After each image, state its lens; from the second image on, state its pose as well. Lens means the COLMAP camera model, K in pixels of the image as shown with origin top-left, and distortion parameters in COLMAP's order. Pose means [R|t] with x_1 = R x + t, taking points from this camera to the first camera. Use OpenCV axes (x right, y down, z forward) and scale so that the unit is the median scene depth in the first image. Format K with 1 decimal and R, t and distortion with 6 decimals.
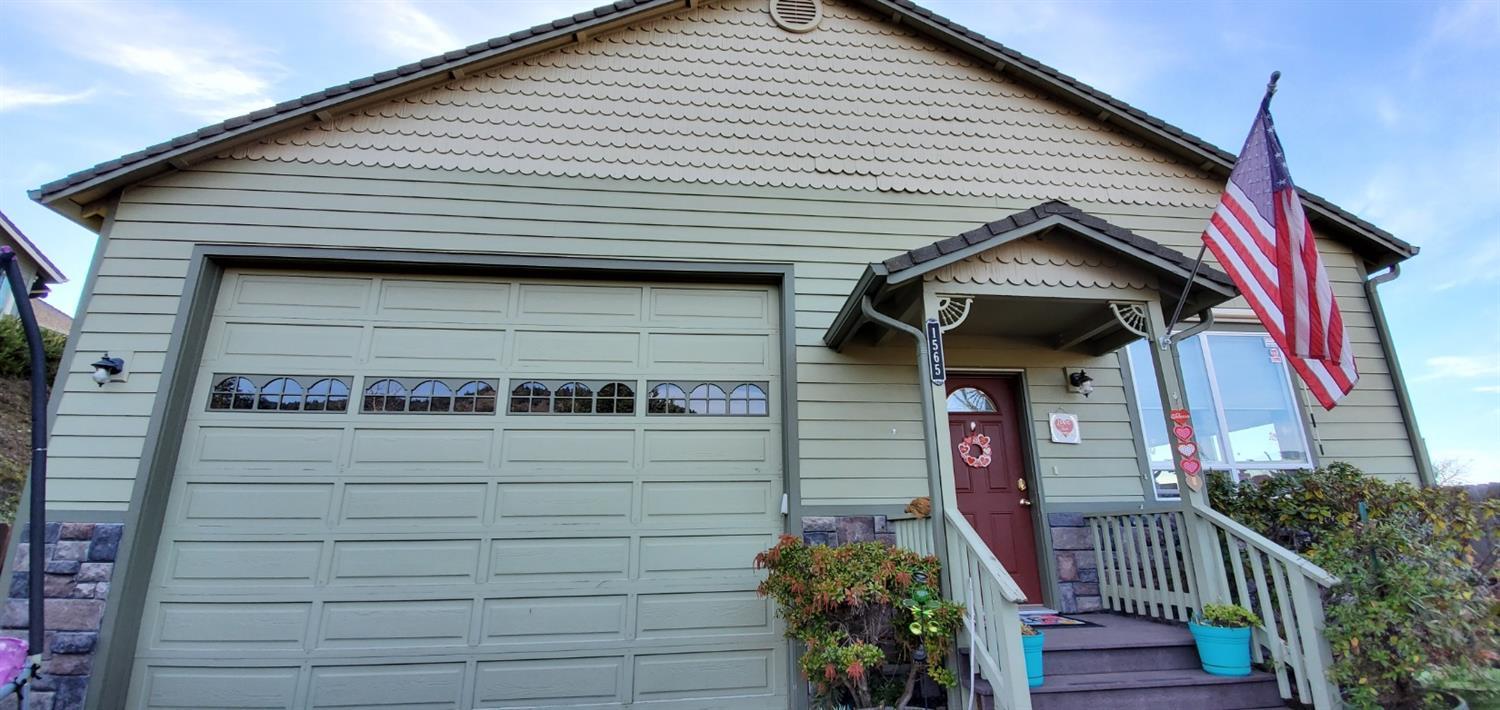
lens RADIAL K [[597.2, 0, 762.6], [0, 597.2, 370.7], [0, 0, 1]] dist [0.018497, -0.020524]
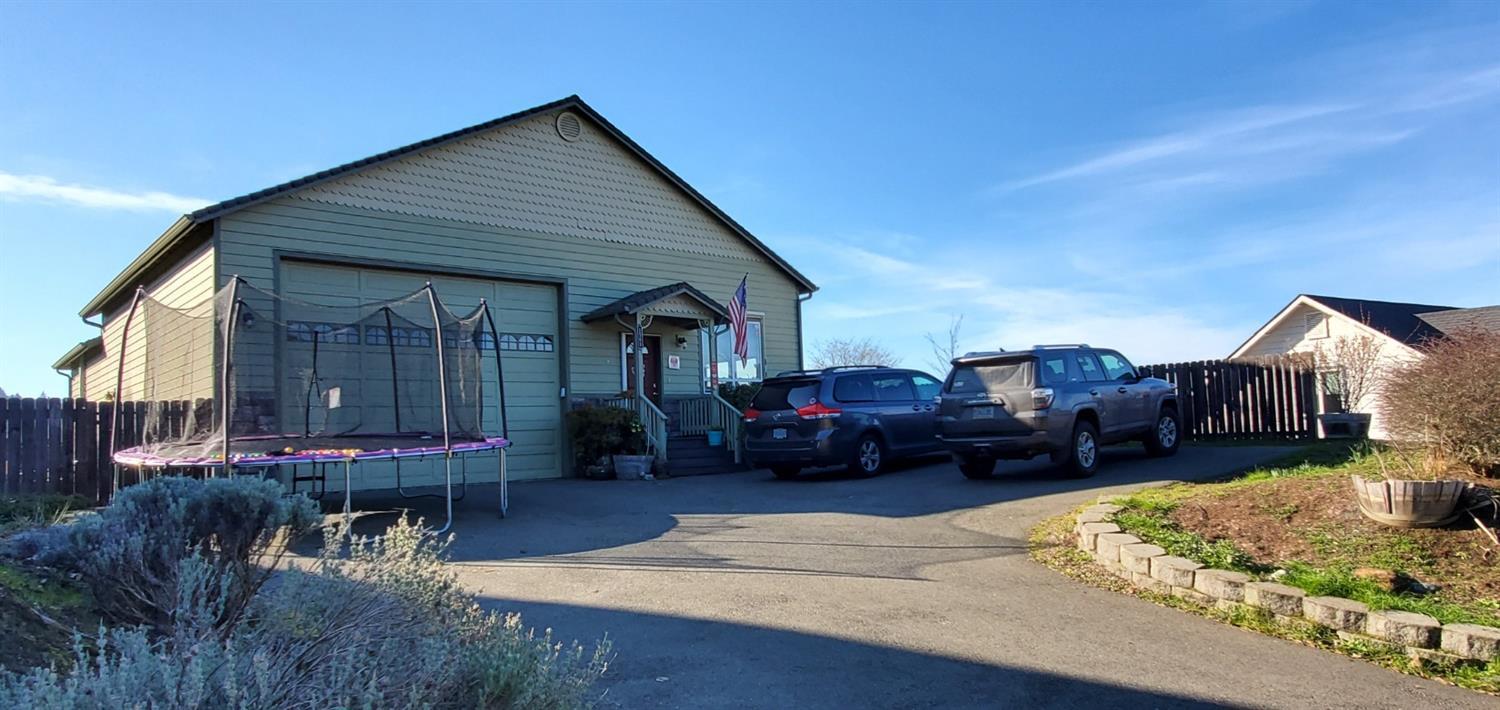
lens RADIAL K [[924.9, 0, 776.3], [0, 924.9, 374.2], [0, 0, 1]] dist [0.002340, -0.000021]
pose [[0.806293, 0.026529, 0.590921, -1.279188], [-0.134192, 0.981151, 0.139053, -0.406467], [-0.576094, -0.191414, 0.794655, -2.059567]]
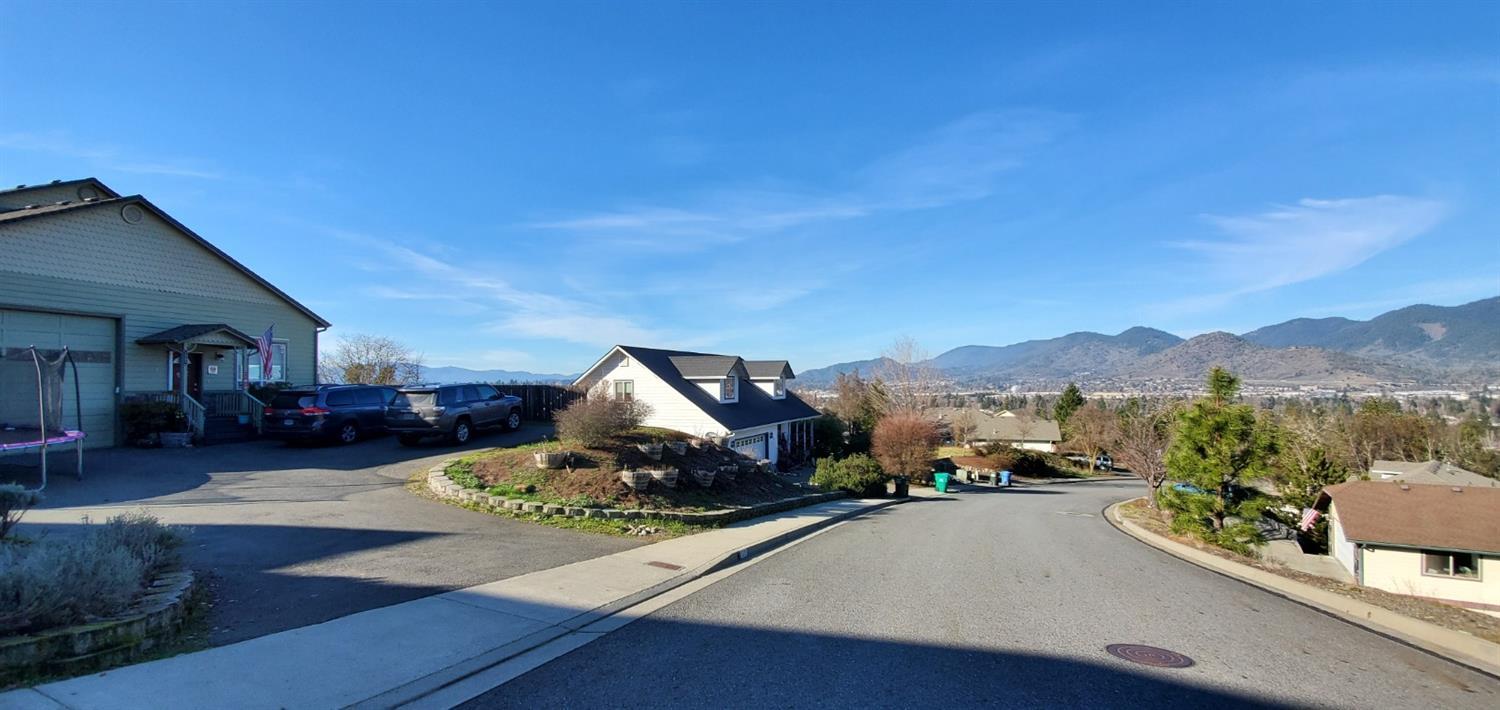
lens RADIAL K [[597.2, 0, 762.6], [0, 597.2, 370.7], [0, 0, 1]] dist [0.018497, -0.020524]
pose [[0.296441, 0.035949, 0.954374, -1.961649], [-0.256367, 0.965611, 0.043259, -0.909795], [-0.919999, -0.257494, 0.295463, -3.126903]]
